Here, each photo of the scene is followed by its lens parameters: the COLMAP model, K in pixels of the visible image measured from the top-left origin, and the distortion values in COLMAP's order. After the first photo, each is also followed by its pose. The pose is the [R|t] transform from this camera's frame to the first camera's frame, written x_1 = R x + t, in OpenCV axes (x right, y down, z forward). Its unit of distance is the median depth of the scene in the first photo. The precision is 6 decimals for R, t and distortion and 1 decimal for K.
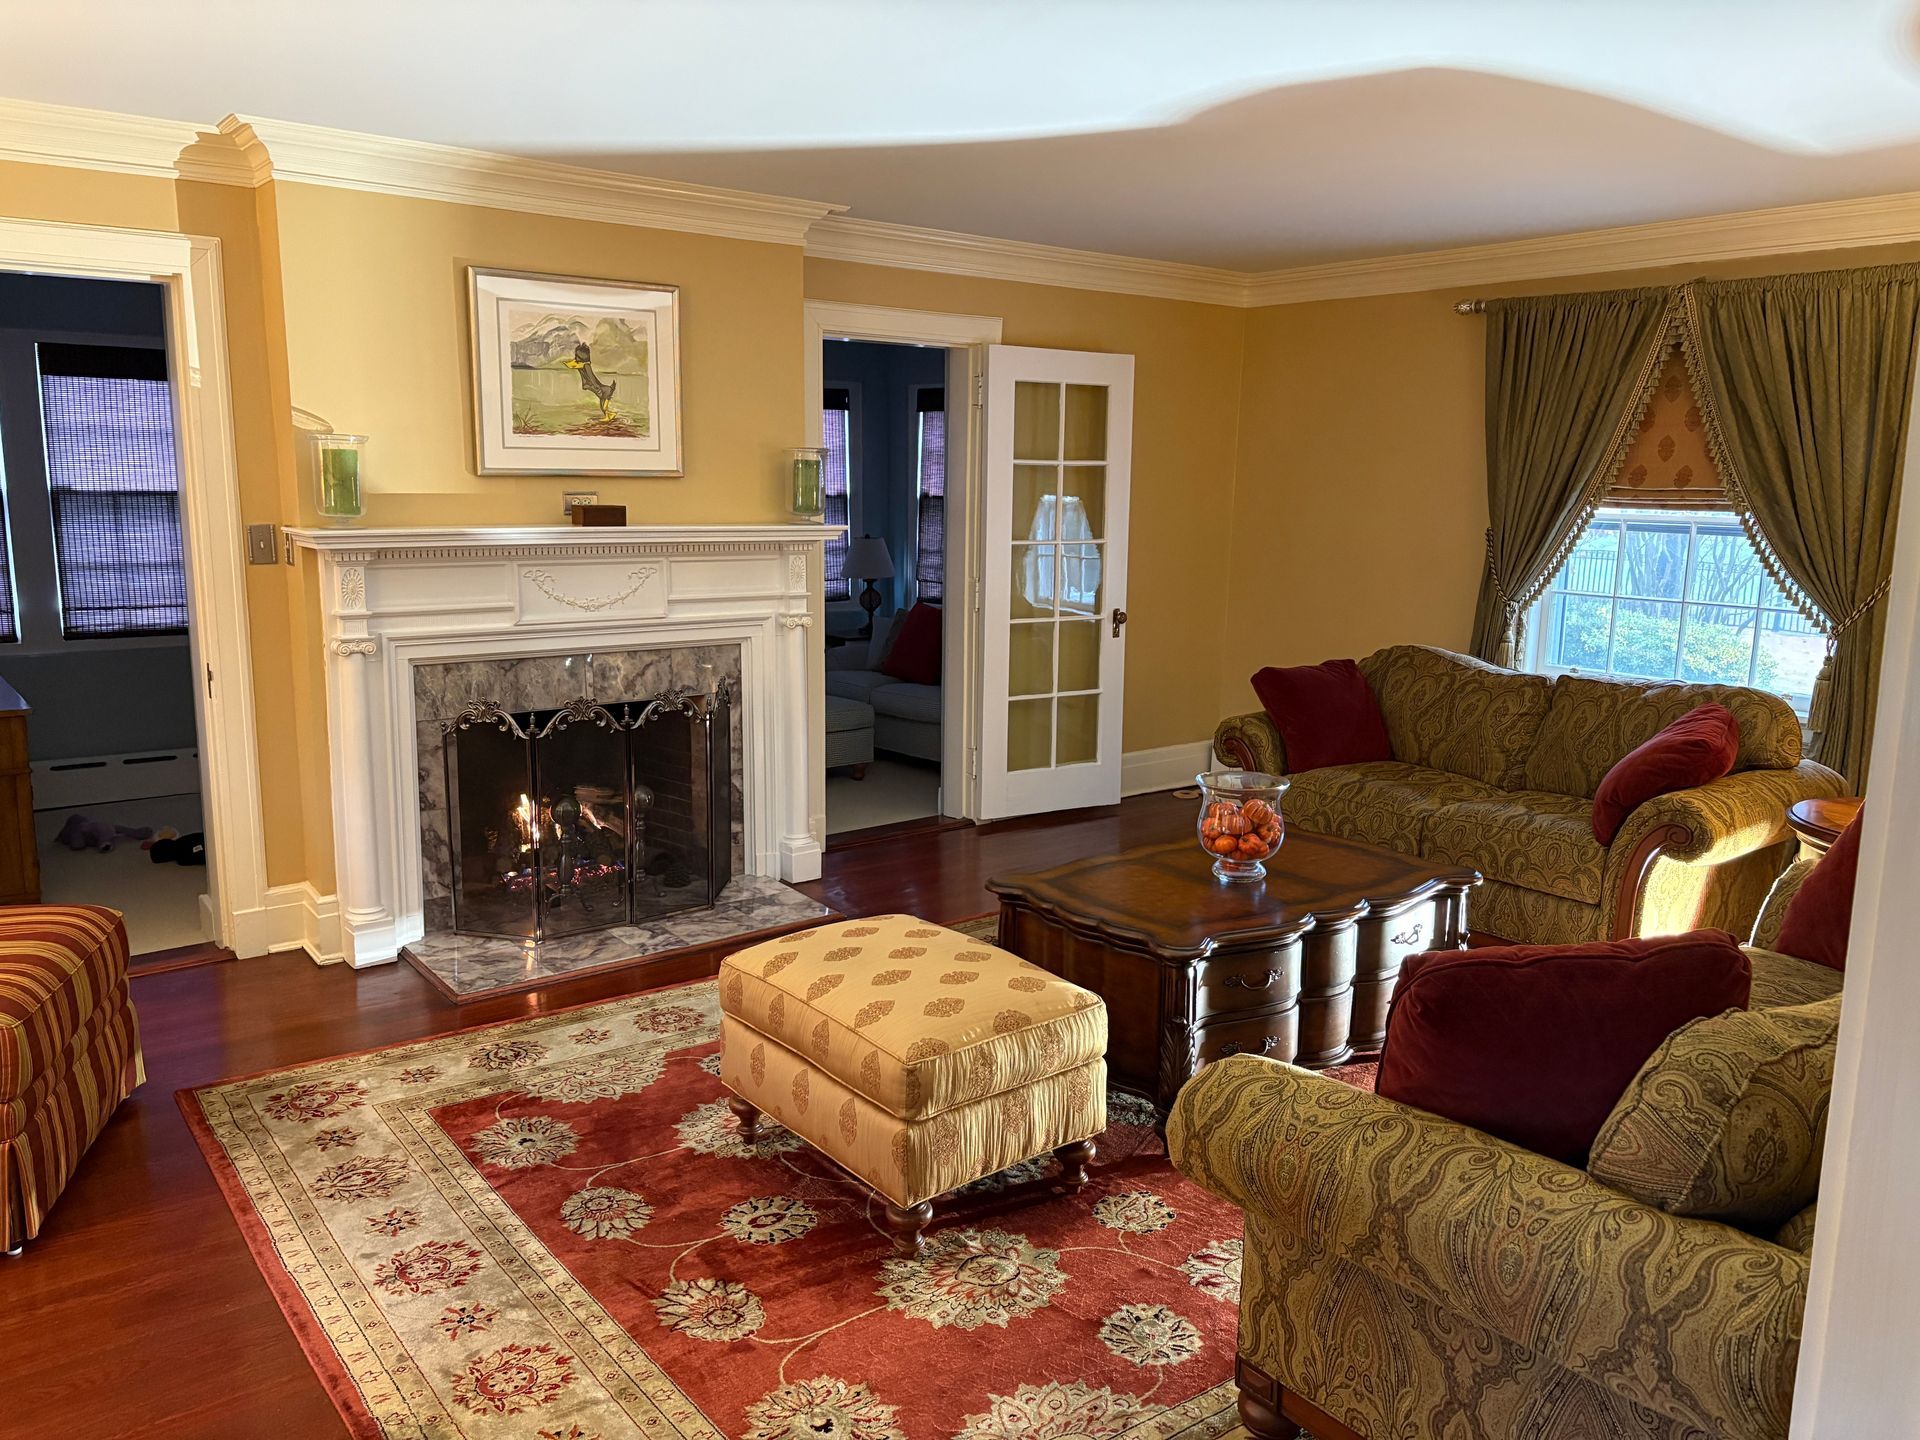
lens RADIAL K [[1445.3, 0, 962.1], [0, 1445.3, 716.5], [0, 0, 1]] dist [0.049594, -0.055453]
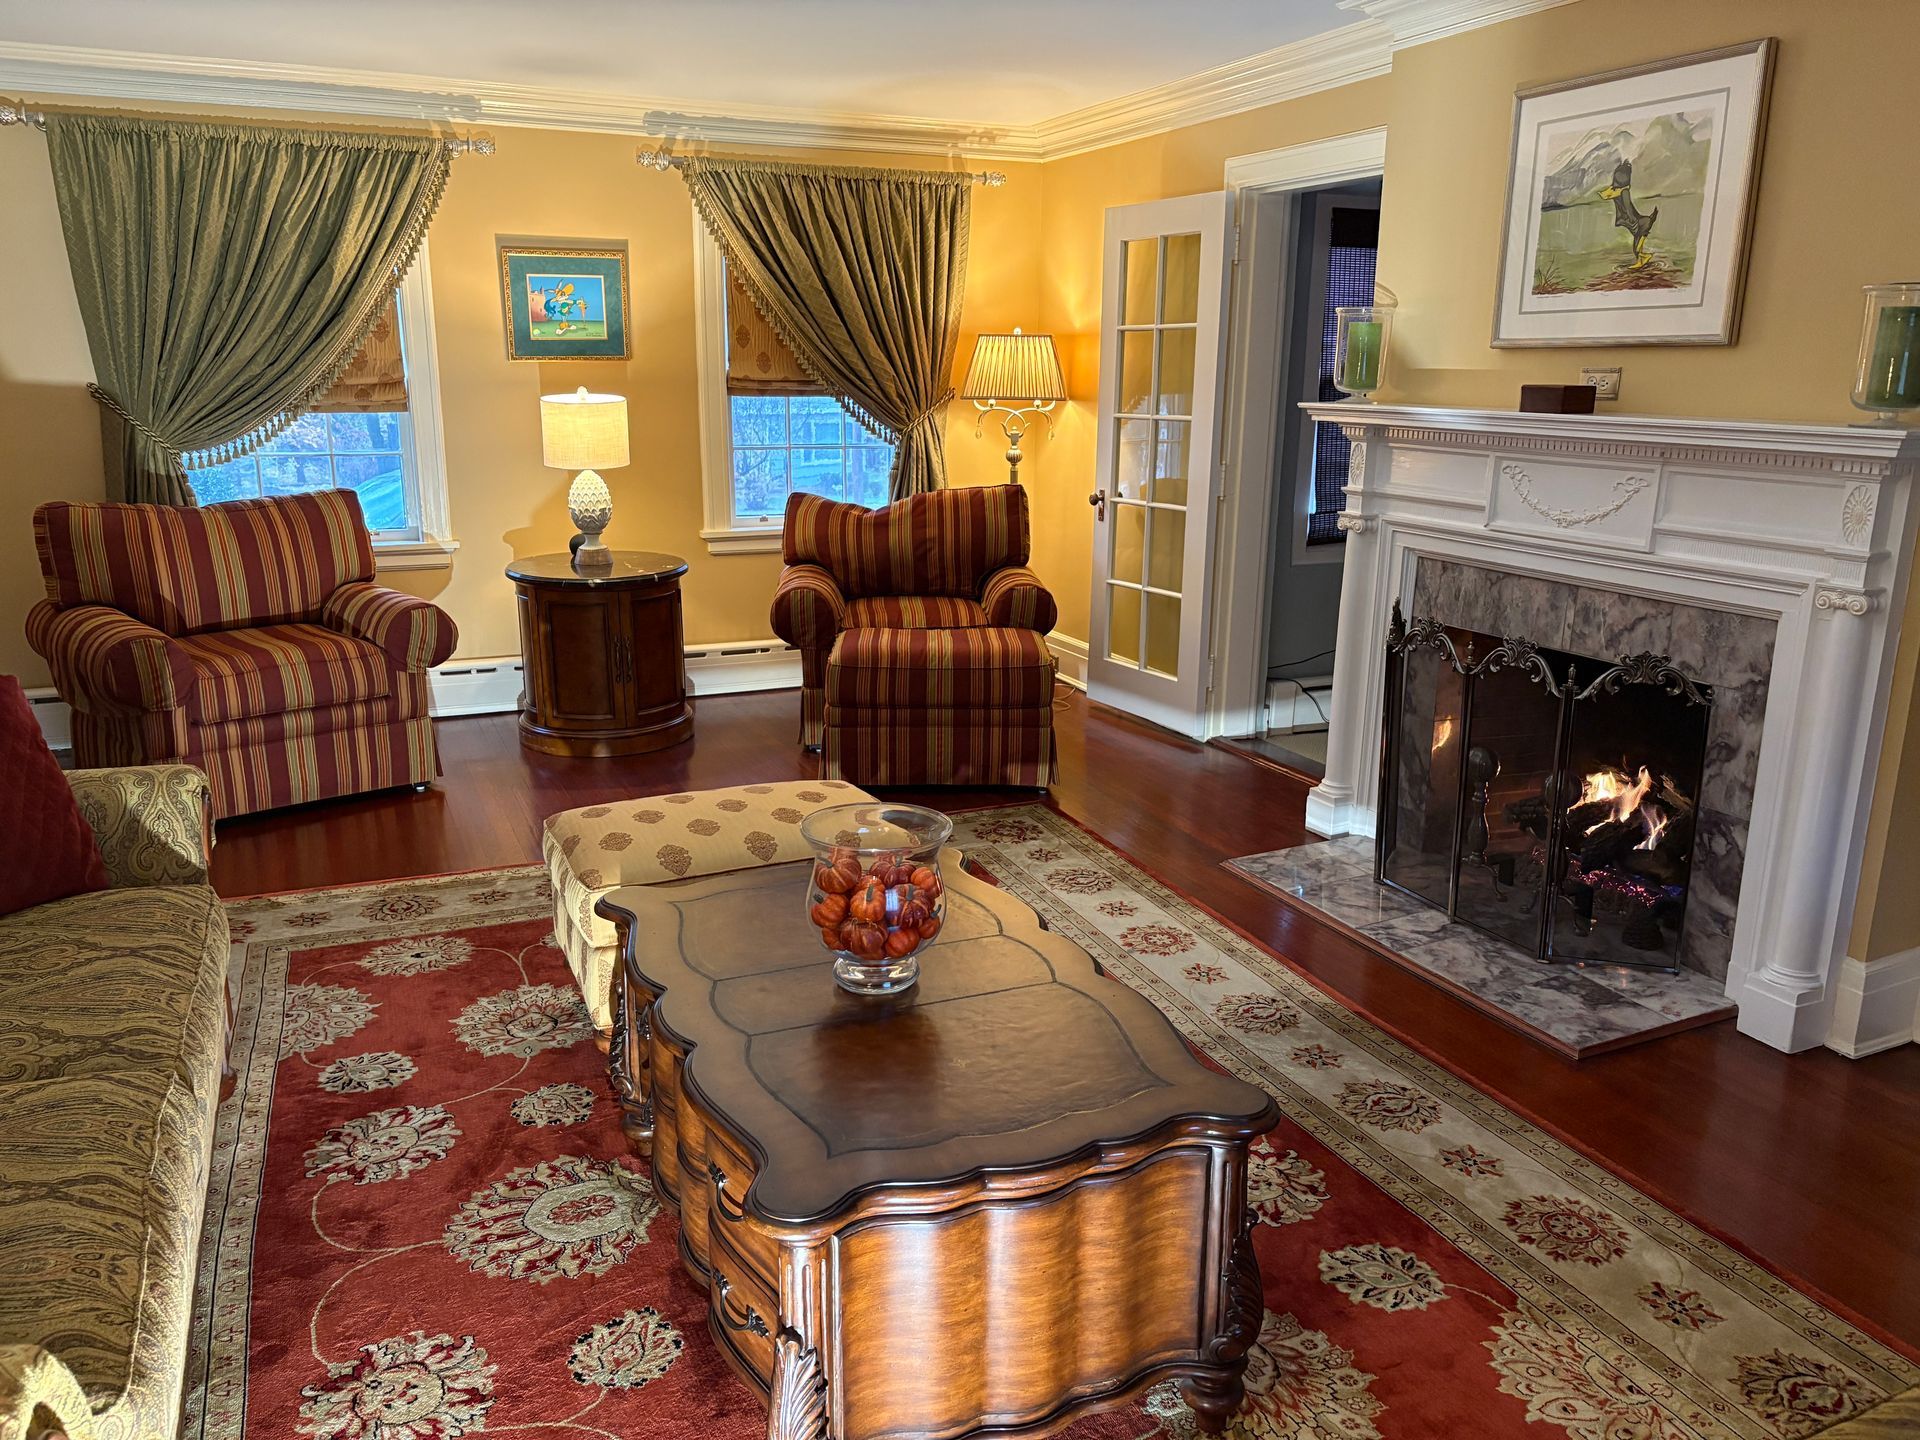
lens RADIAL K [[1445.3, 0, 961.5], [0, 1445.3, 724.5], [0, 0, 1]] dist [0.049594, -0.055453]
pose [[-0.238865, 0.222807, -0.945146, 0.570978], [-0.177009, 0.947023, 0.267984, -0.124515], [0.954784, 0.231311, -0.186772, 0.873497]]
